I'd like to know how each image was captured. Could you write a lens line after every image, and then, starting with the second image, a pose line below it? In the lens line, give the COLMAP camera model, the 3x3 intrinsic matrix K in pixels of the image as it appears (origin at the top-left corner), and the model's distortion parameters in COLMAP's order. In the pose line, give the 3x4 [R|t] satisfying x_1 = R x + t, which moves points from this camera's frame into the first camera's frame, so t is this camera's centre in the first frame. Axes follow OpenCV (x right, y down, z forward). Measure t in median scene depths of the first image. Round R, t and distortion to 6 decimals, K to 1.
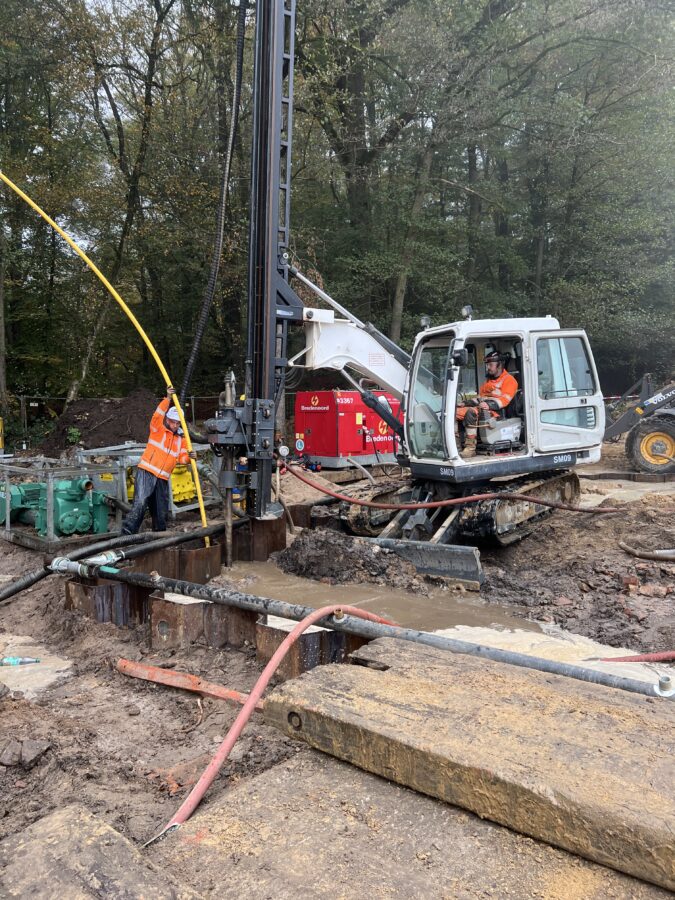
lens RADIAL K [[686.7, 0, 337.5], [0, 686.7, 450.0], [0, 0, 1]] dist [0.040400, -0.007307]
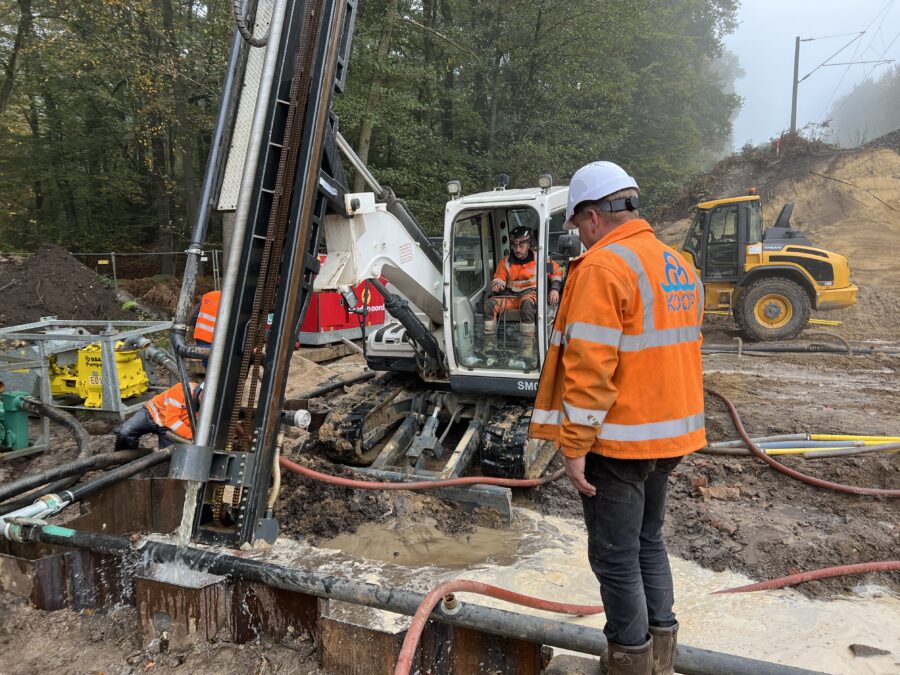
lens RADIAL K [[673.6, 0, 461.4], [0, 673.6, 351.2], [0, 0, 1]] dist [0.004527, -0.001252]
pose [[0.958531, -0.025961, 0.283804, -0.107269], [0.004952, 0.997209, 0.074495, -0.043961], [-0.284946, -0.070001, 0.955984, 0.207620]]
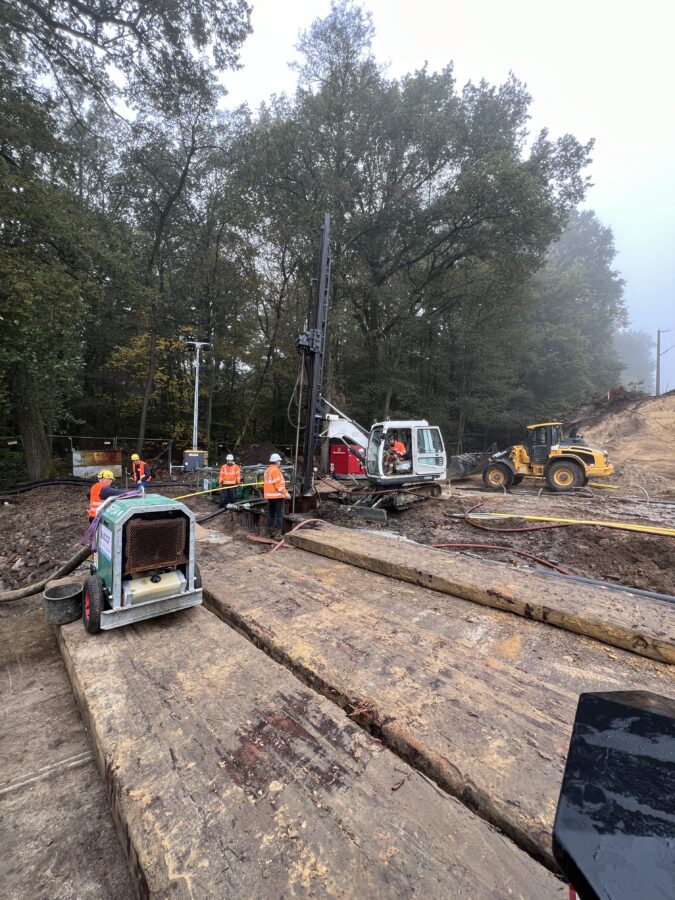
lens RADIAL K [[366.4, 0, 337.5], [0, 366.4, 450.0], [0, 0, 1]] dist [-0.000964, -0.000054]
pose [[0.994383, 0.038941, -0.098420, 0.129982], [-0.045184, 0.997051, -0.062028, 0.009813], [0.095714, 0.066127, 0.993210, -0.343030]]
